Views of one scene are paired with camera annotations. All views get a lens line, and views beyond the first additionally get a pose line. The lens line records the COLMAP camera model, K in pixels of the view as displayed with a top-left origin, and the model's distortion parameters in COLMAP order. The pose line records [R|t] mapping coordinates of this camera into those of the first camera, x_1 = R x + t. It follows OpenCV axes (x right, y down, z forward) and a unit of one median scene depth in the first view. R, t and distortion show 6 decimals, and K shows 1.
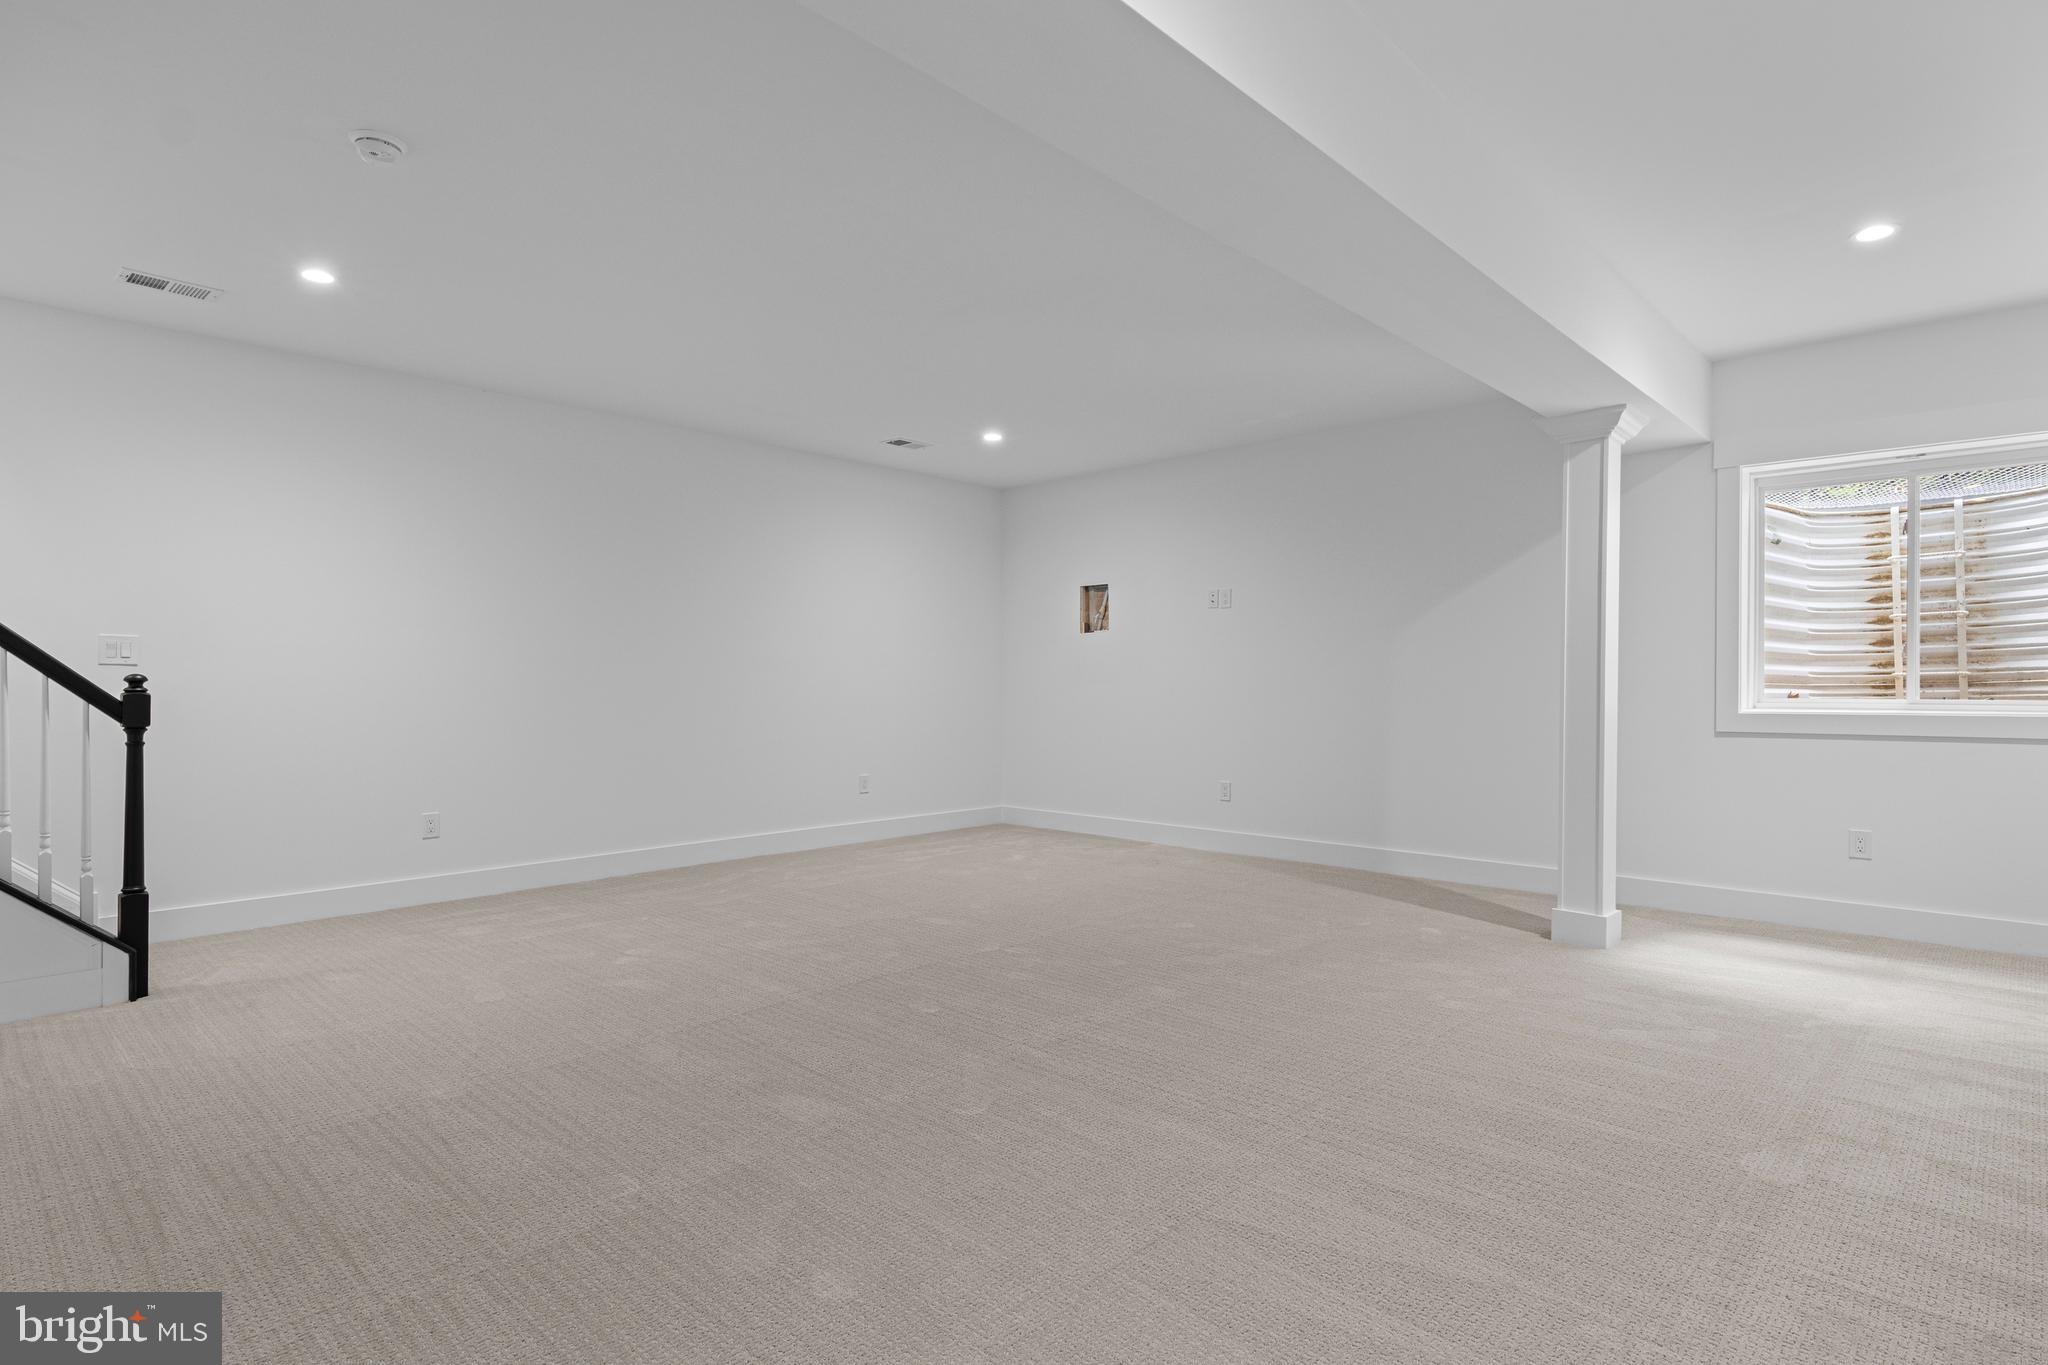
lens RADIAL K [[1043.1, 0, 1024.0], [0, 1043.1, 682.5], [0, 0, 1]] dist [0.009234, -0.000439]
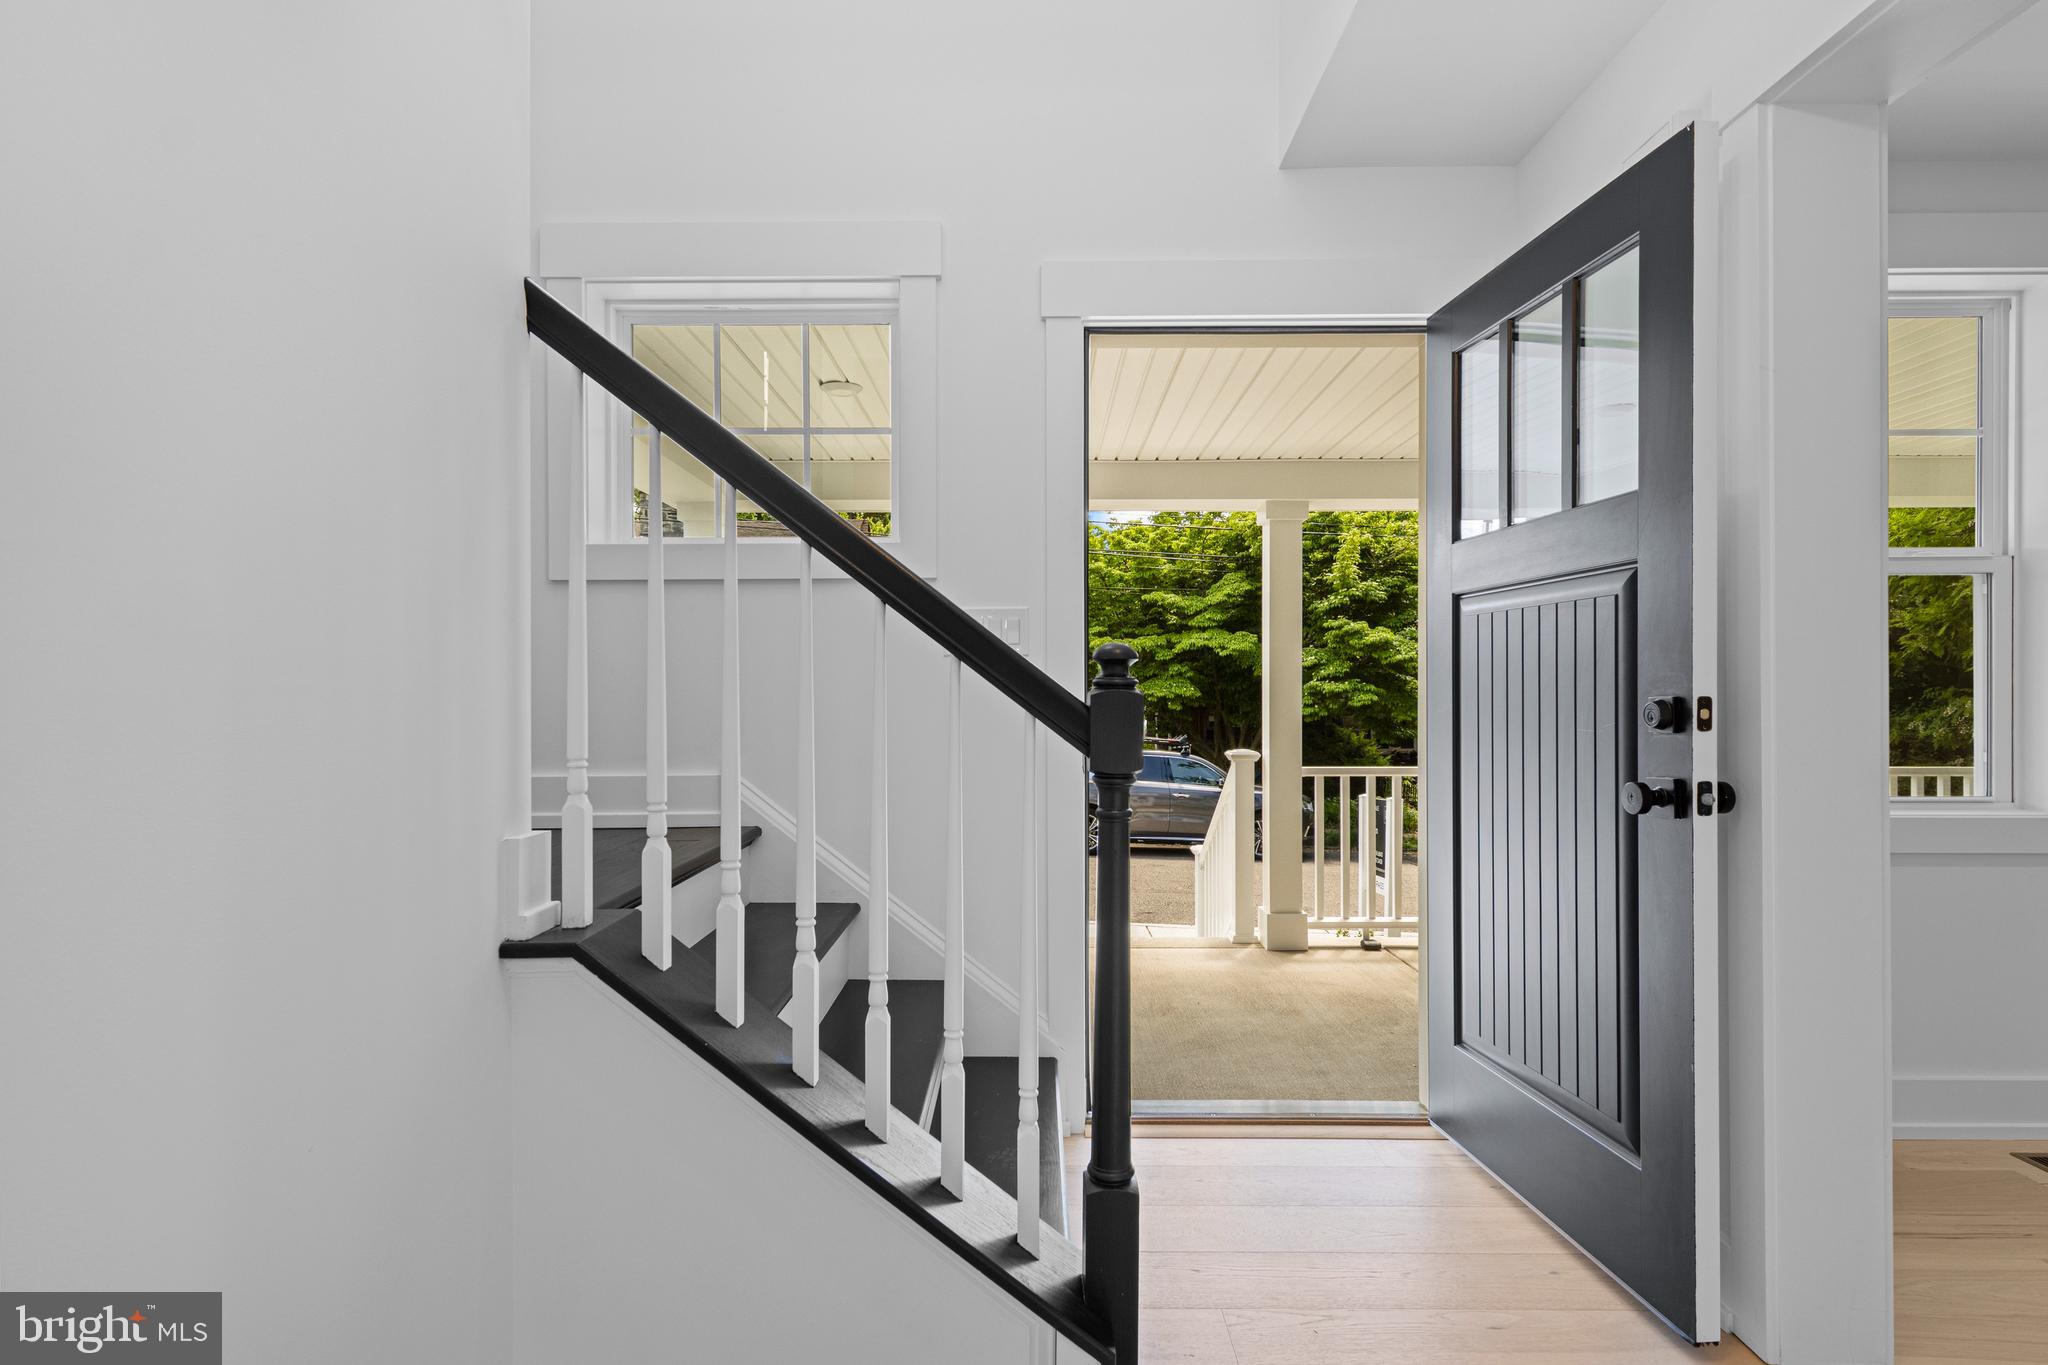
lens RADIAL K [[1043.1, 0, 1024.0], [0, 1043.1, 682.5], [0, 0, 1]] dist [0.009234, -0.000439]
pose [[0.661384, -0.005157, -0.750030, -0.569179], [-0.001601, 0.999964, -0.008287, 0.010905], [0.750046, 0.006681, 0.661352, 0.710485]]
